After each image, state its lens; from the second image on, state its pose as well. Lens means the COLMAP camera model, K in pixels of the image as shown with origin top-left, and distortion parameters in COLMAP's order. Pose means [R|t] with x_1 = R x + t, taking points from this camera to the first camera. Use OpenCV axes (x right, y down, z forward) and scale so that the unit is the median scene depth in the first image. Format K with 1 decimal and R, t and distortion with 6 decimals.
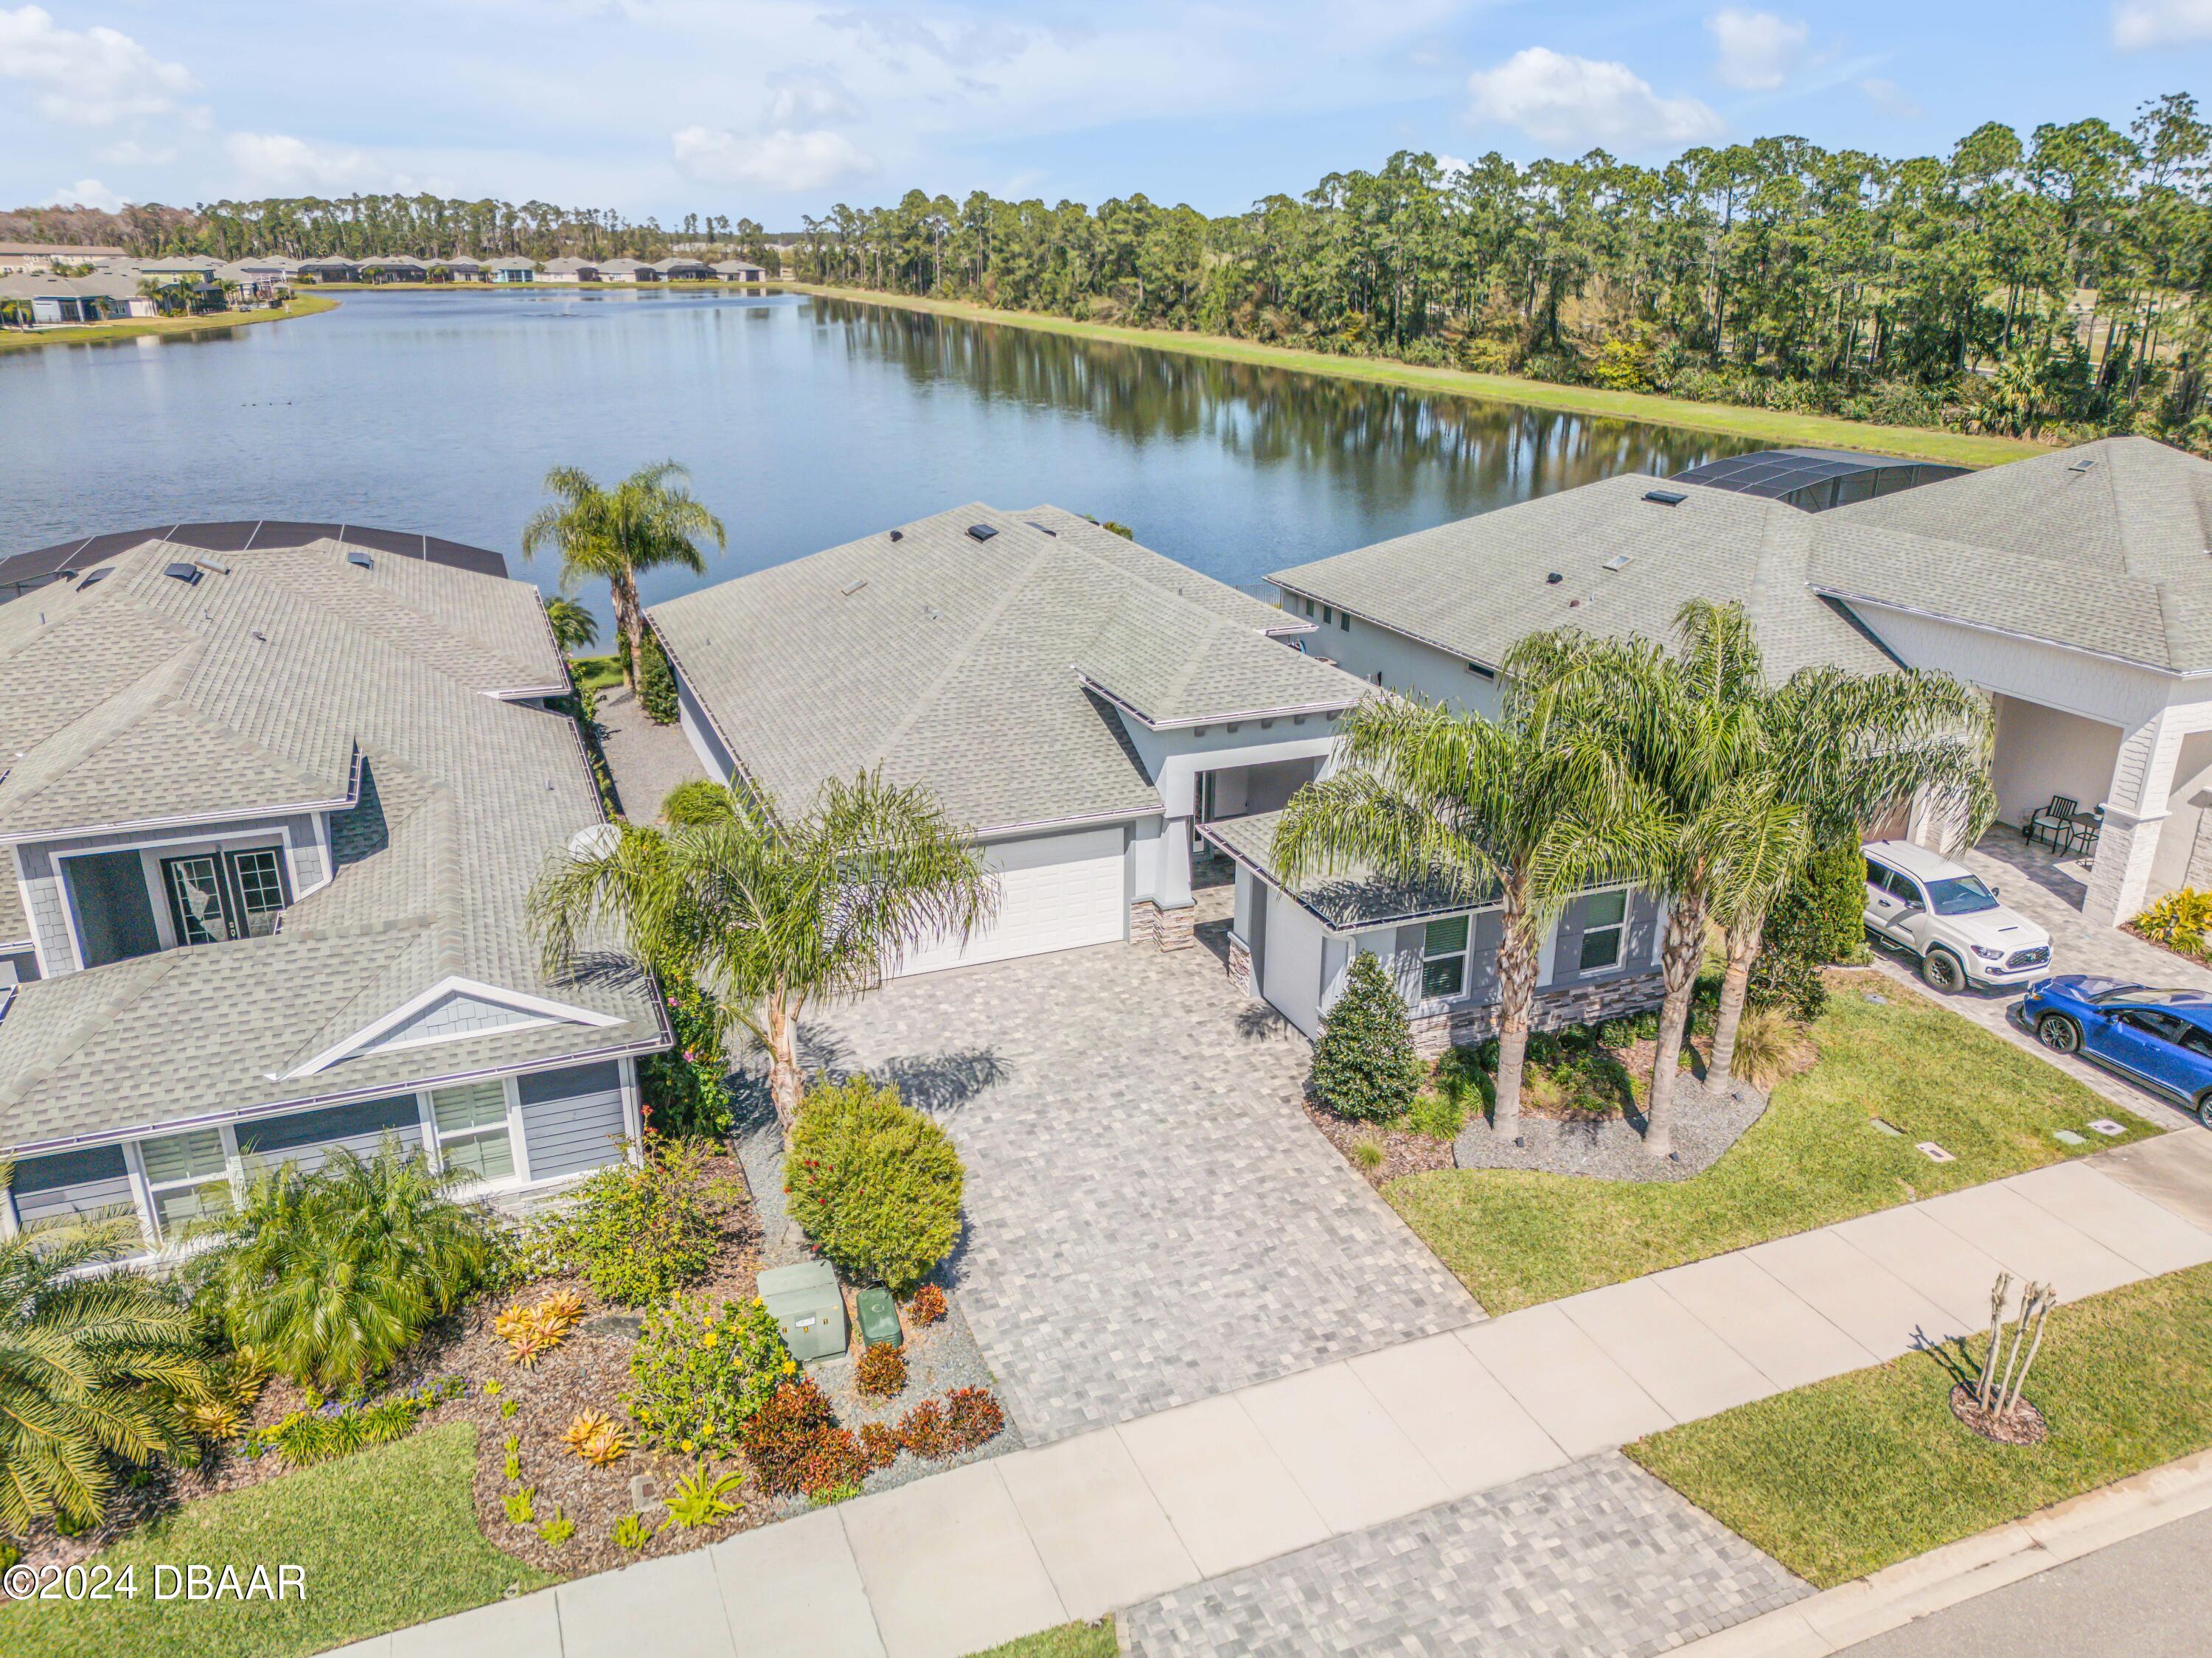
lens RADIAL K [[1572.7, 0, 1096.8], [0, 1572.7, 825.5], [0, 0, 1]] dist [0.059903, -0.049042]
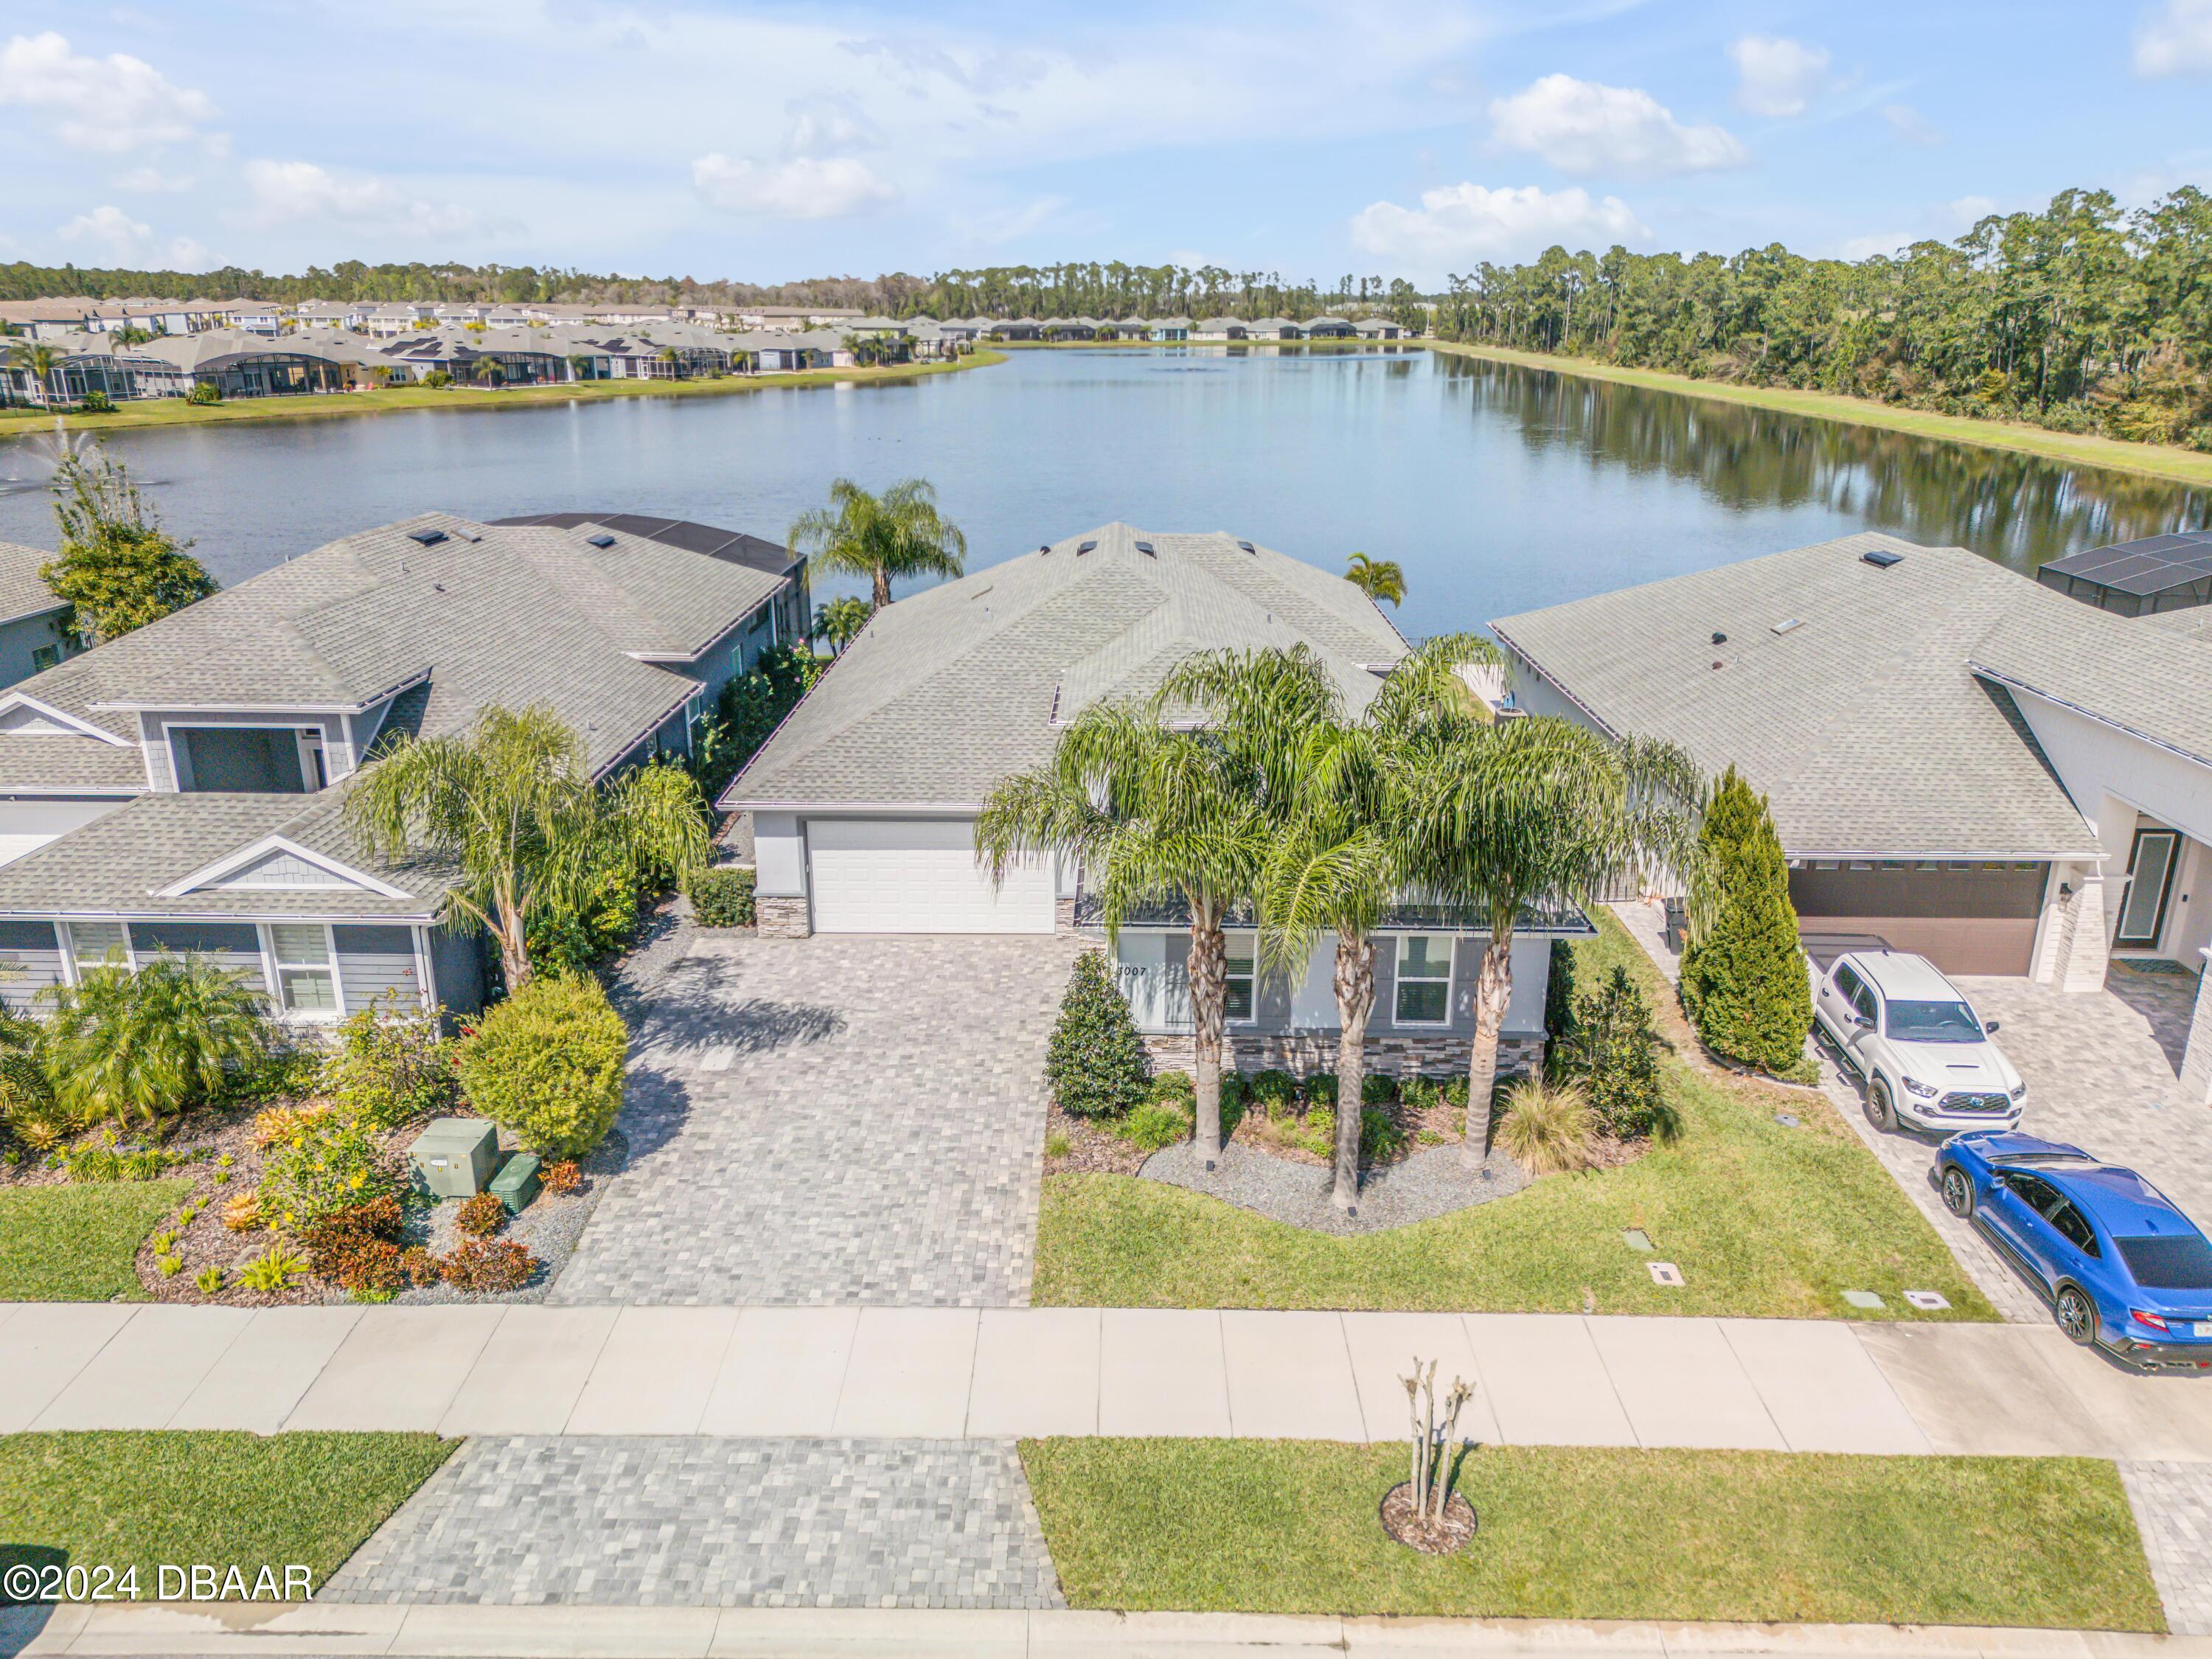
lens RADIAL K [[1572.8, 0, 1096.8], [0, 1572.8, 826.0], [0, 0, 1]] dist [0.059903, -0.049042]
pose [[0.922209, 0.121848, -0.366992, 0.444044], [-0.134051, 0.990943, -0.007843, 0.007315], [0.362712, 0.056428, 0.930191, 0.046157]]
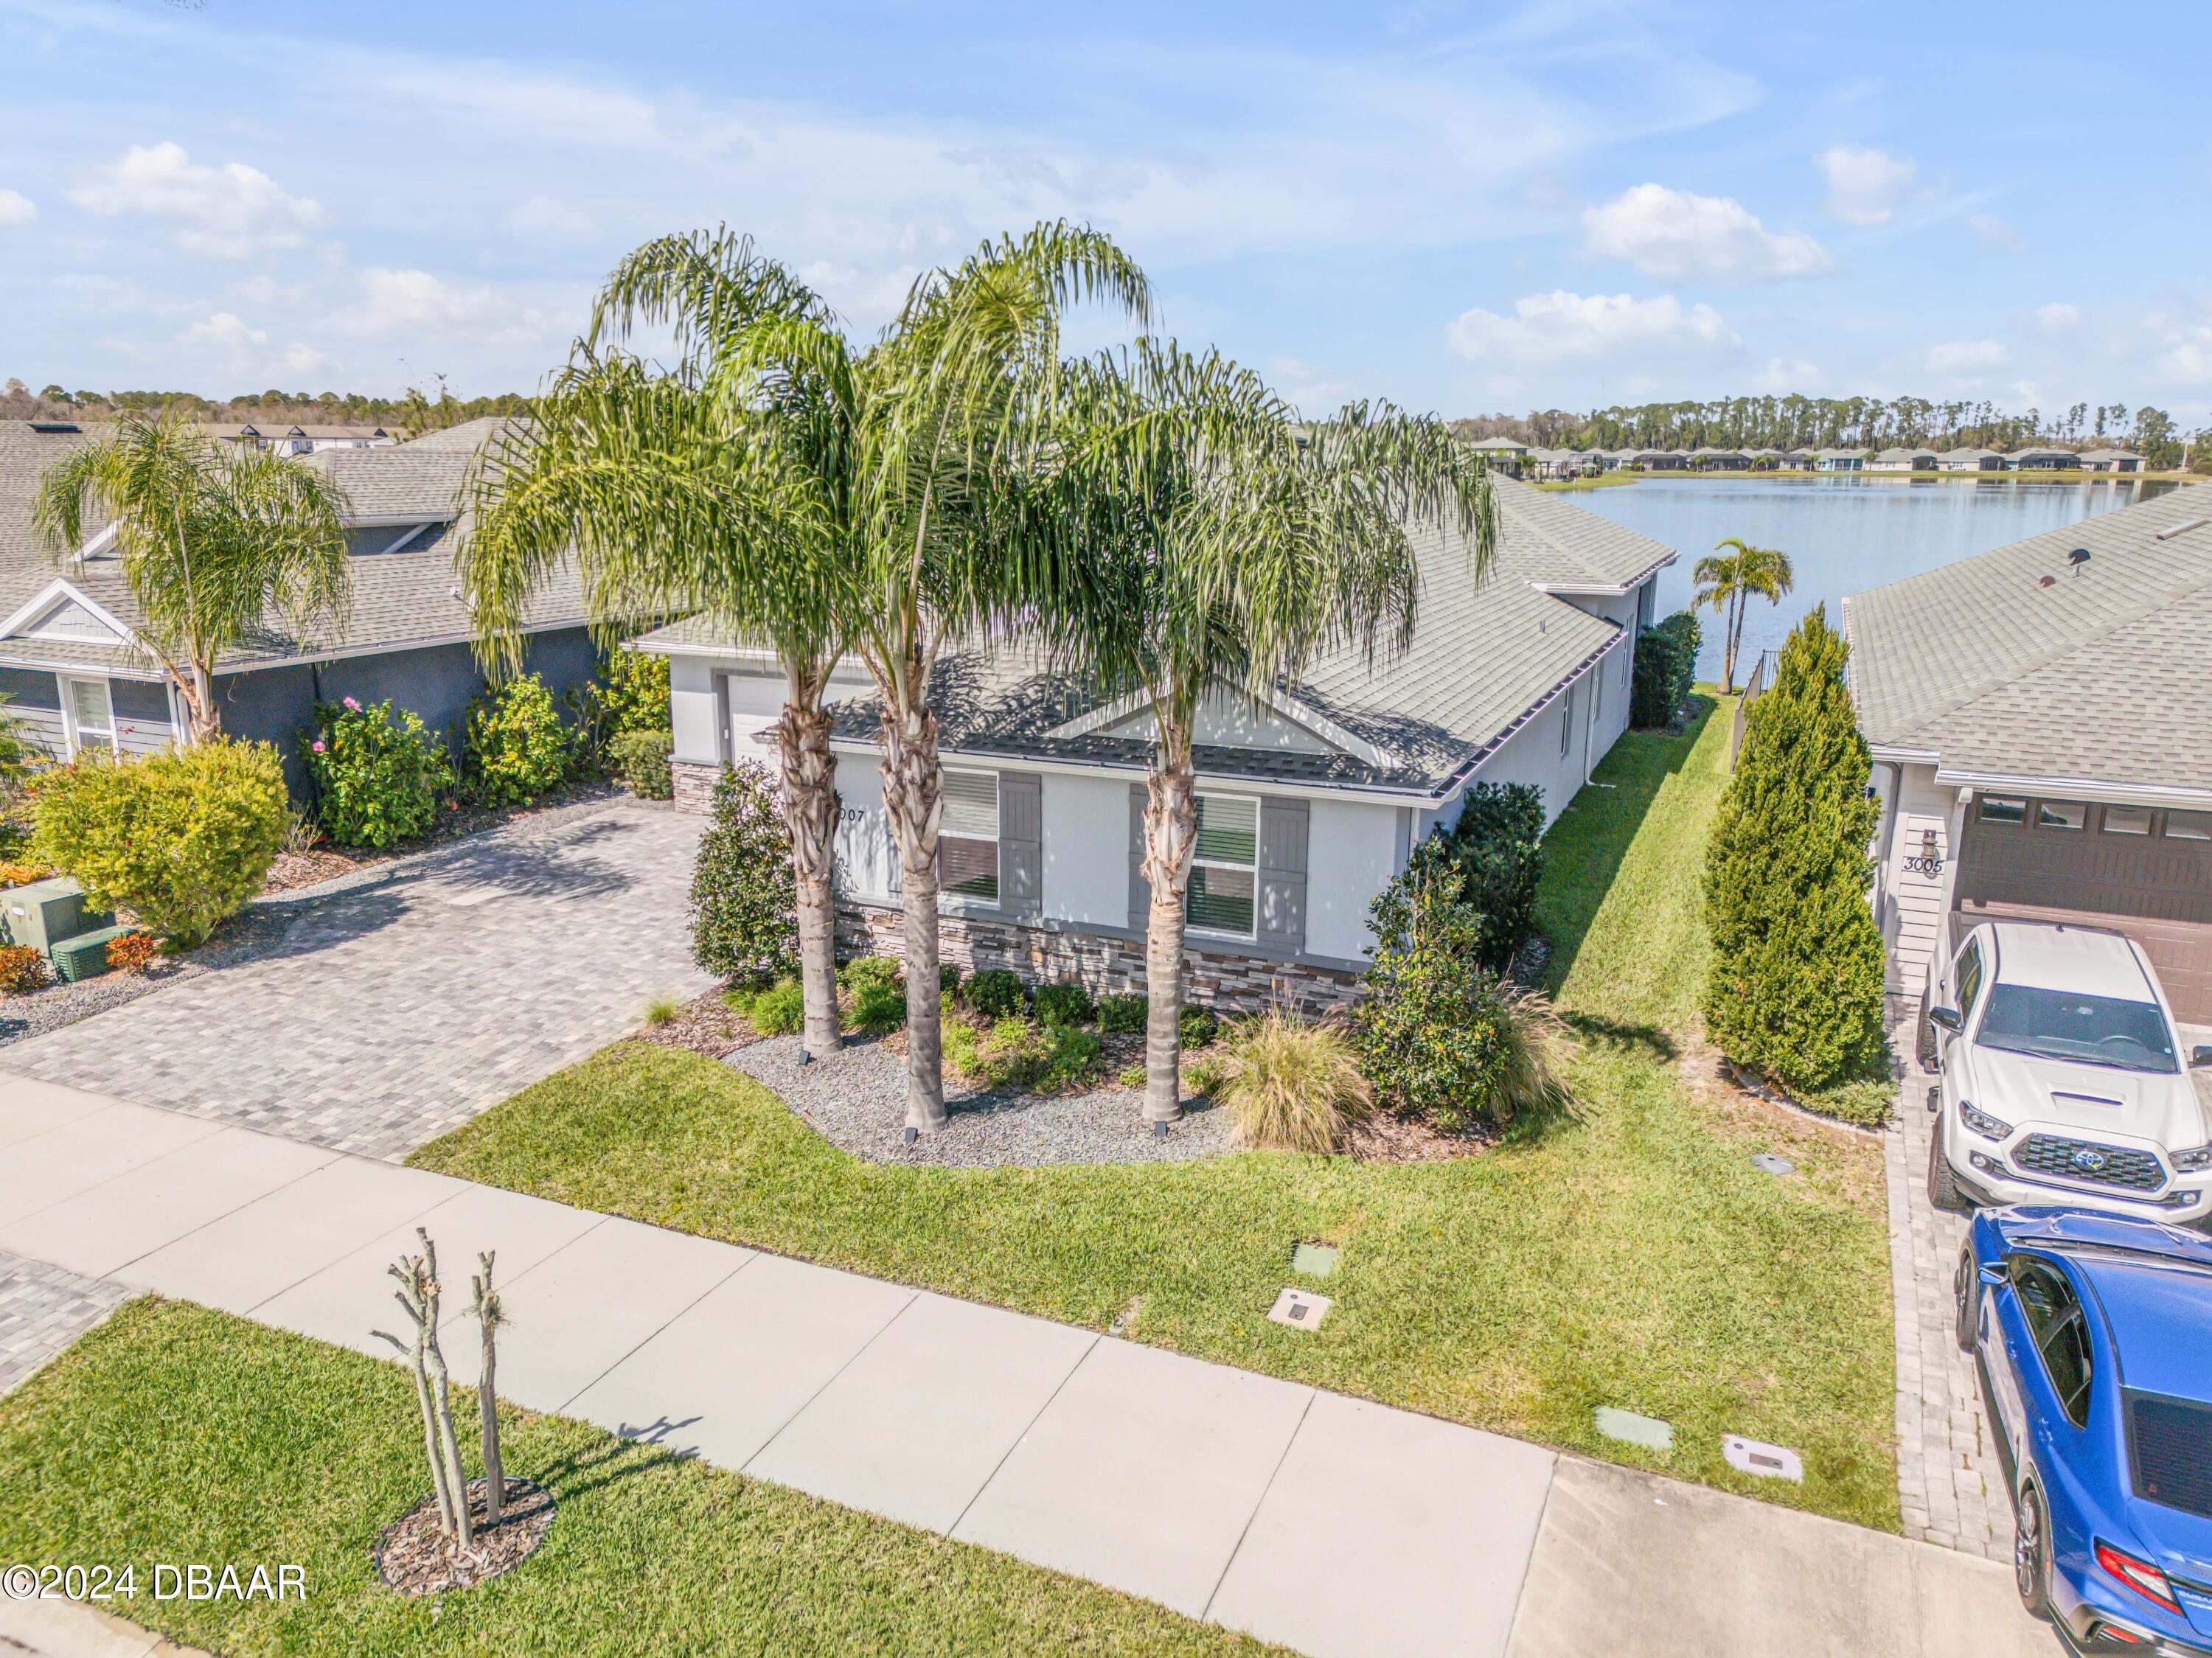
lens RADIAL K [[1564.3, 0, 1096.1], [0, 1564.3, 826.2], [0, 0, 1]] dist [0.065327, -0.059136]
pose [[0.697854, 0.169226, -0.695961, 0.675456], [-0.250383, 0.968020, -0.015686, 0.067721], [0.671050, 0.185203, 0.717908, 0.478955]]
